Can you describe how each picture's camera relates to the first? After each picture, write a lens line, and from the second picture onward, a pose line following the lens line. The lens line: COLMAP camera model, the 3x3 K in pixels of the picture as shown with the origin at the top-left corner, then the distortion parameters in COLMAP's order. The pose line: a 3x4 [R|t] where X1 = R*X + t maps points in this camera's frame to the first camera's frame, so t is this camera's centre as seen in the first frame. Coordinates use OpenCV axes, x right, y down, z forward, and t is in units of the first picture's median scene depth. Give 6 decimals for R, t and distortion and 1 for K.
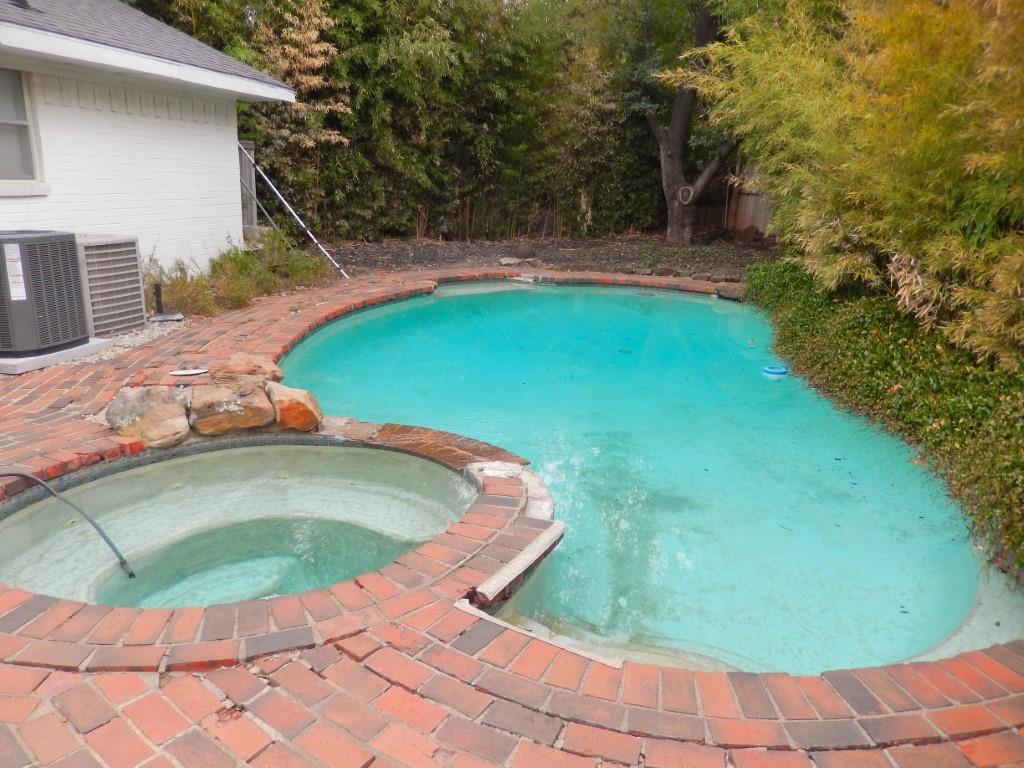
lens RADIAL K [[765.0, 0, 514.2], [0, 765.0, 387.9], [0, 0, 1]] dist [-0.010835, -0.002306]
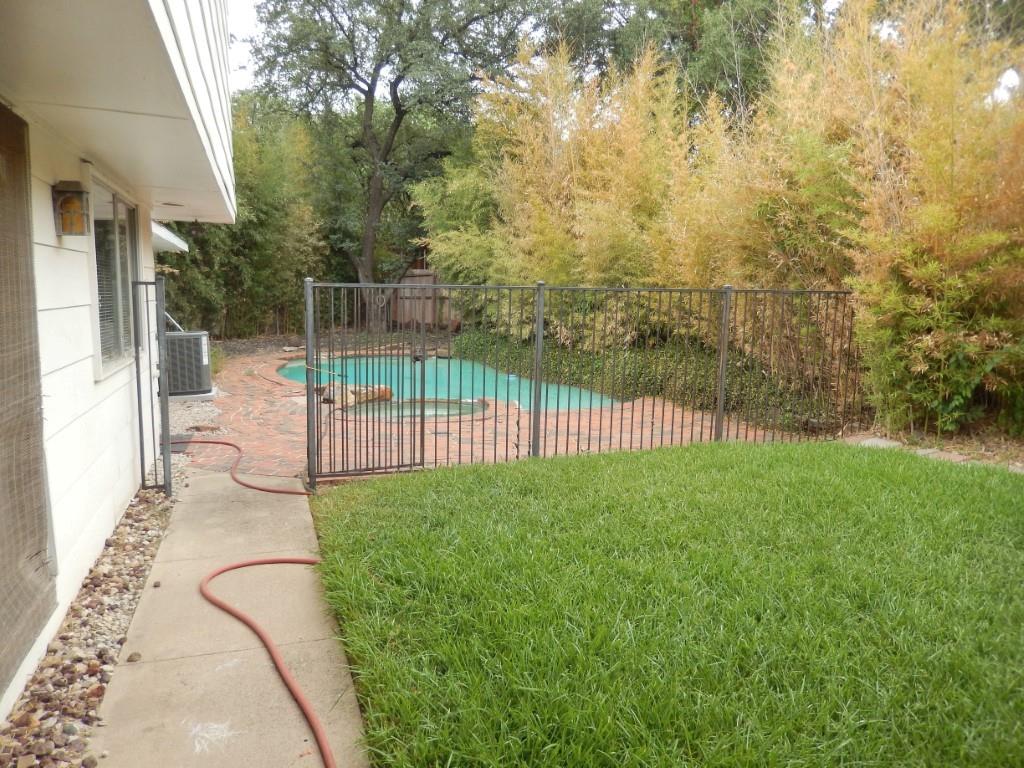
lens RADIAL K [[765.0, 0, 510.4], [0, 765.0, 386.6], [0, 0, 1]] dist [-0.010835, -0.002306]
pose [[0.844545, -0.093810, 0.527203, -0.377783], [0.162048, 0.983145, -0.084649, 0.088006], [-0.510377, 0.156922, 0.845512, -0.398618]]
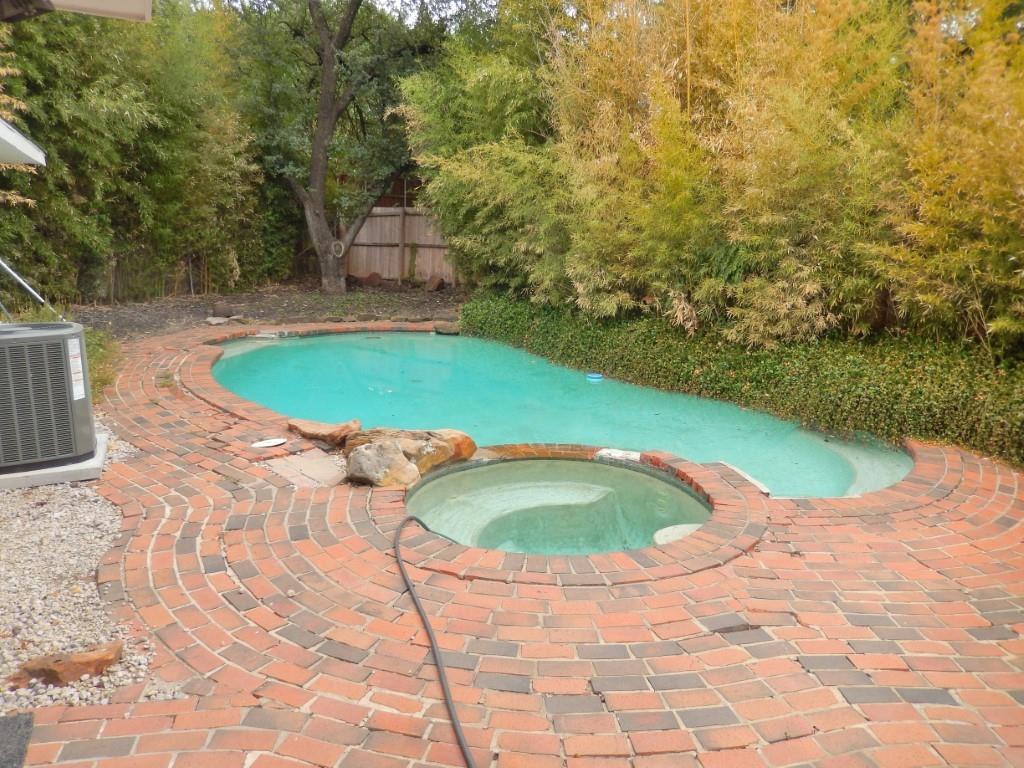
lens RADIAL K [[765.0, 0, 512.1], [0, 765.0, 383.5], [0, 0, 1]] dist [-0.010835, -0.002306]
pose [[0.773570, -0.136985, 0.618728, -0.295684], [0.172703, 0.984972, 0.002147, -0.016809], [-0.609723, 0.105196, 0.785603, -0.014044]]
